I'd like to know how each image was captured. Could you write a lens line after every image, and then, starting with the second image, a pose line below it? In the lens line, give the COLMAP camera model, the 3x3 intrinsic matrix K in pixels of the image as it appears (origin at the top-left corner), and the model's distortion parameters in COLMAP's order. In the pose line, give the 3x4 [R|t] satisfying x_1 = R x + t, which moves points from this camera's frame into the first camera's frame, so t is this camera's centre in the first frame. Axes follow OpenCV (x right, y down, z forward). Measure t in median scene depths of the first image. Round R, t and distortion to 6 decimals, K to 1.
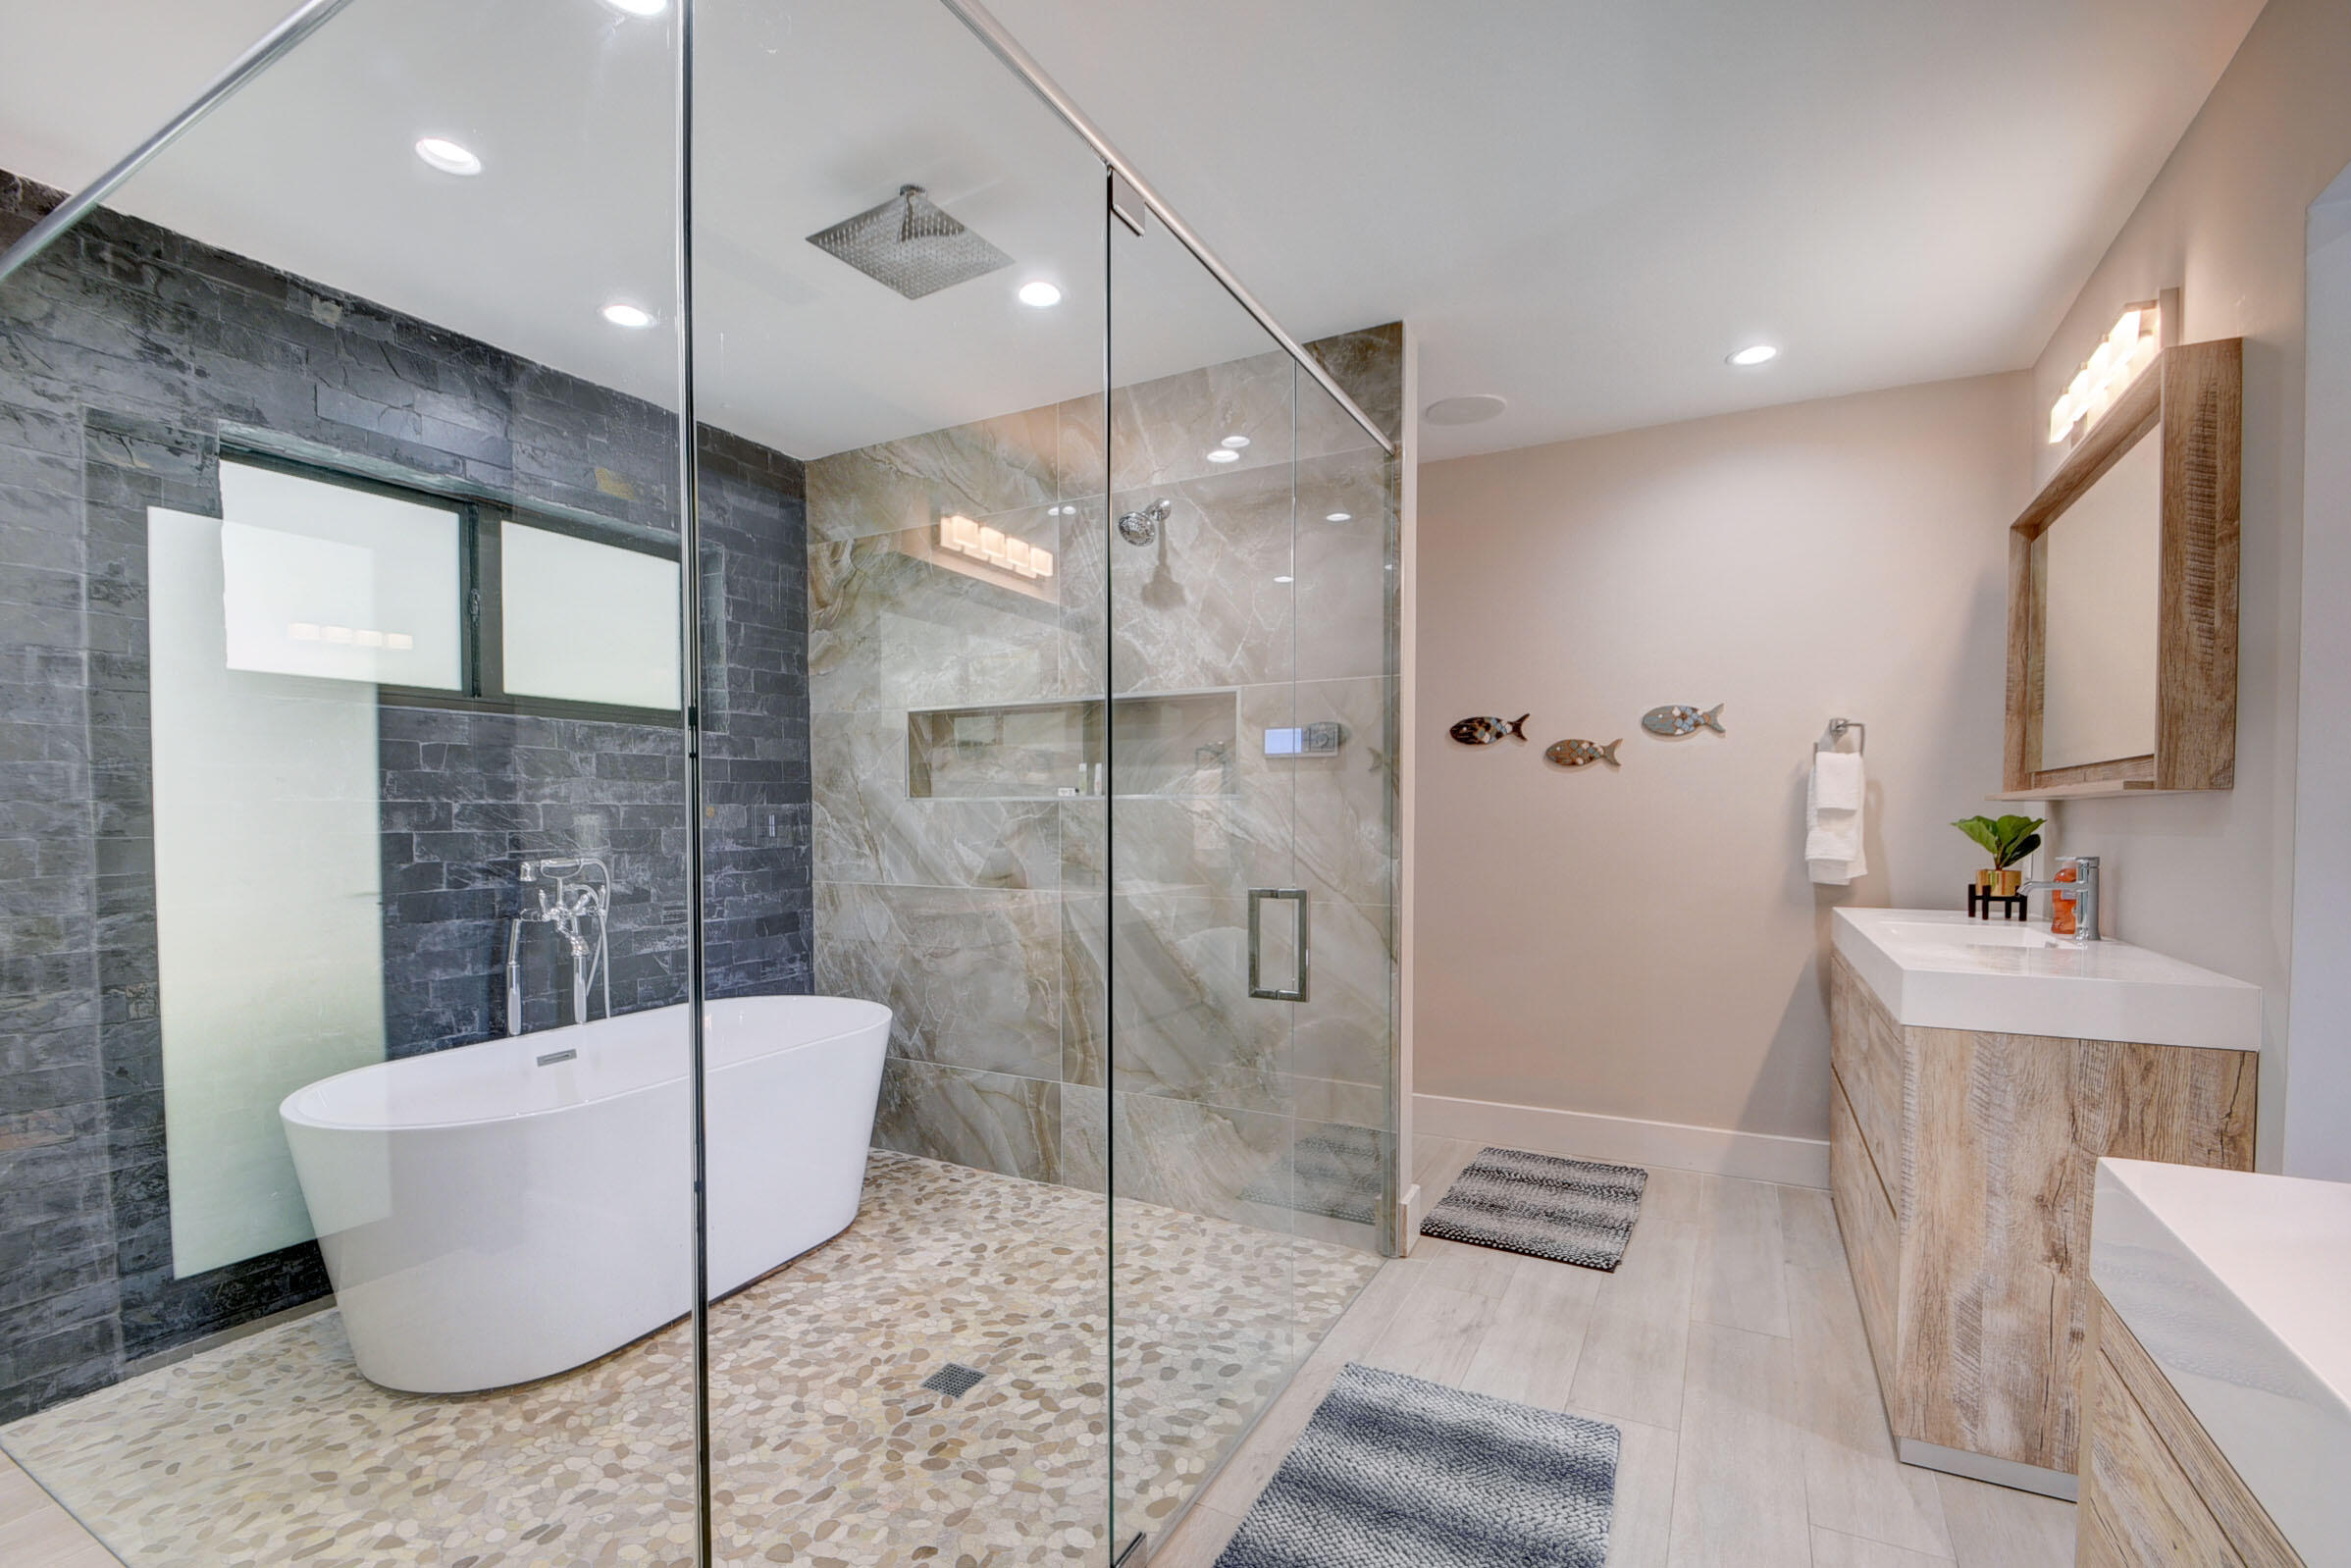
lens RADIAL K [[1037.0, 0, 1159.8], [0, 1037.0, 846.2], [0, 0, 1]] dist [0.009412, -0.012885]
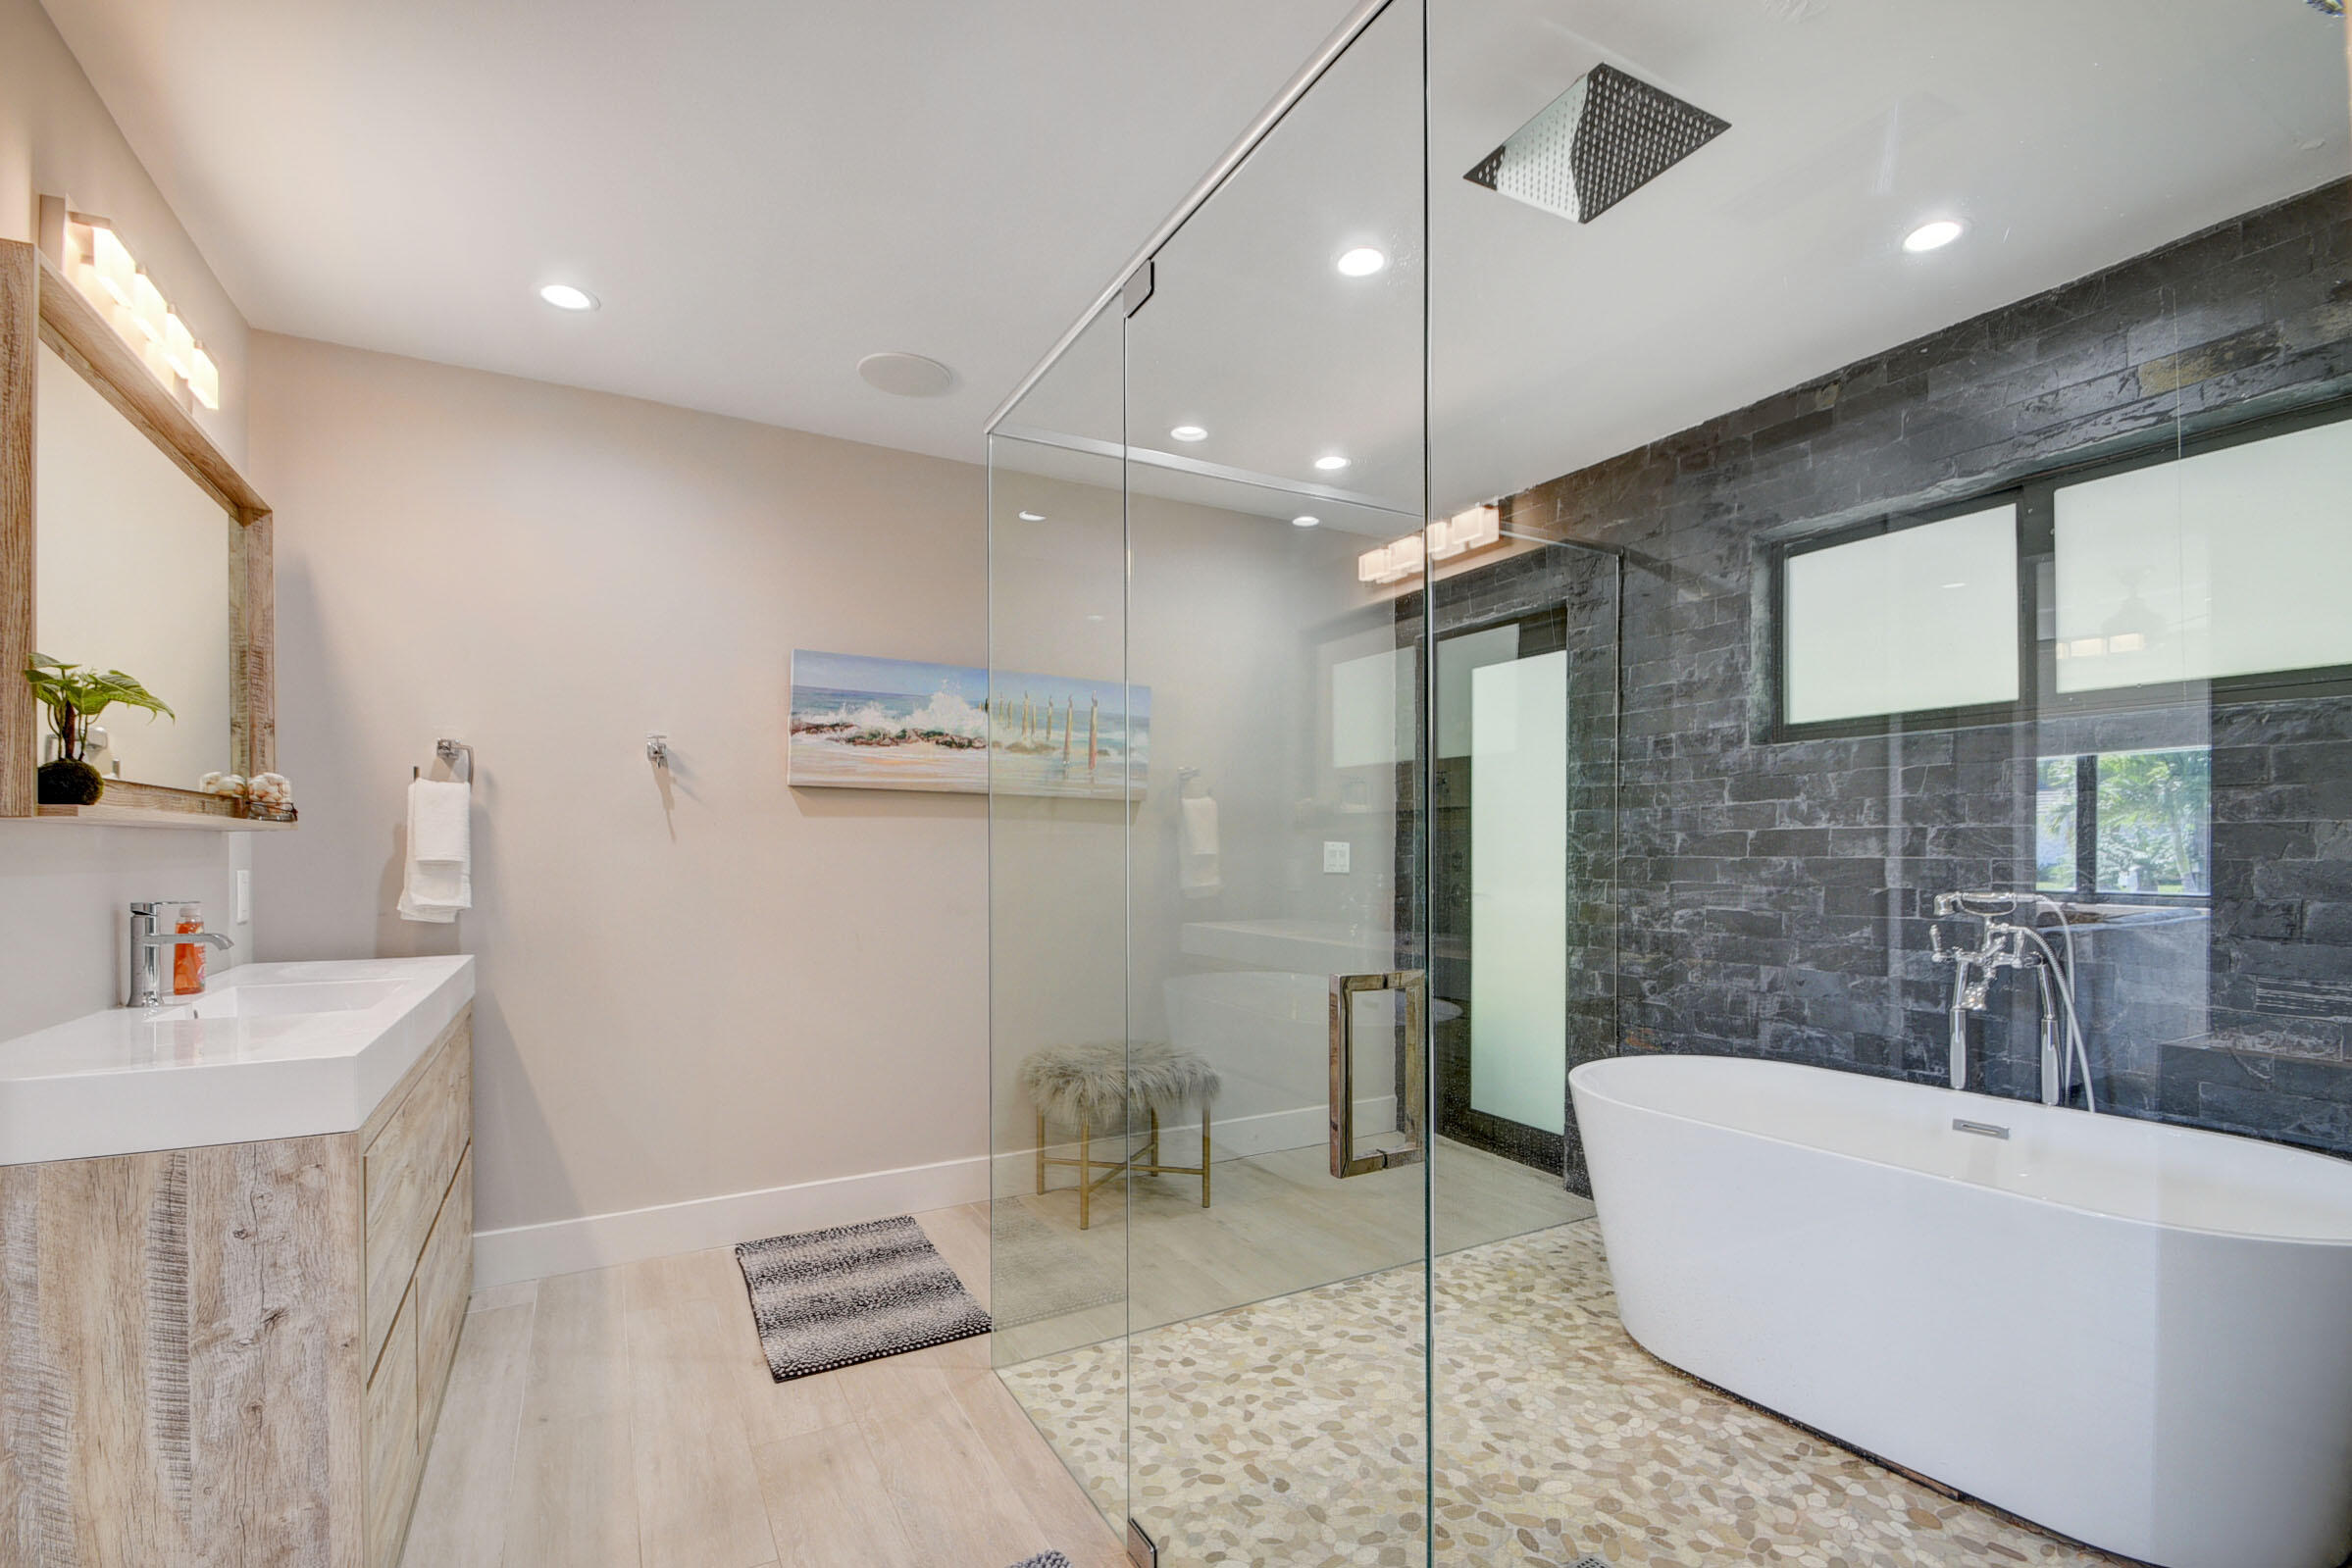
lens RADIAL K [[1037.3, 0, 1160.3], [0, 1037.3, 846.3], [0, 0, 1]] dist [0.009412, -0.012885]
pose [[-0.532186, 0.006900, -0.846599, 0.545813], [-0.019254, 0.999610, 0.020251, -0.033367], [0.846408, 0.027077, -0.531846, 0.992723]]
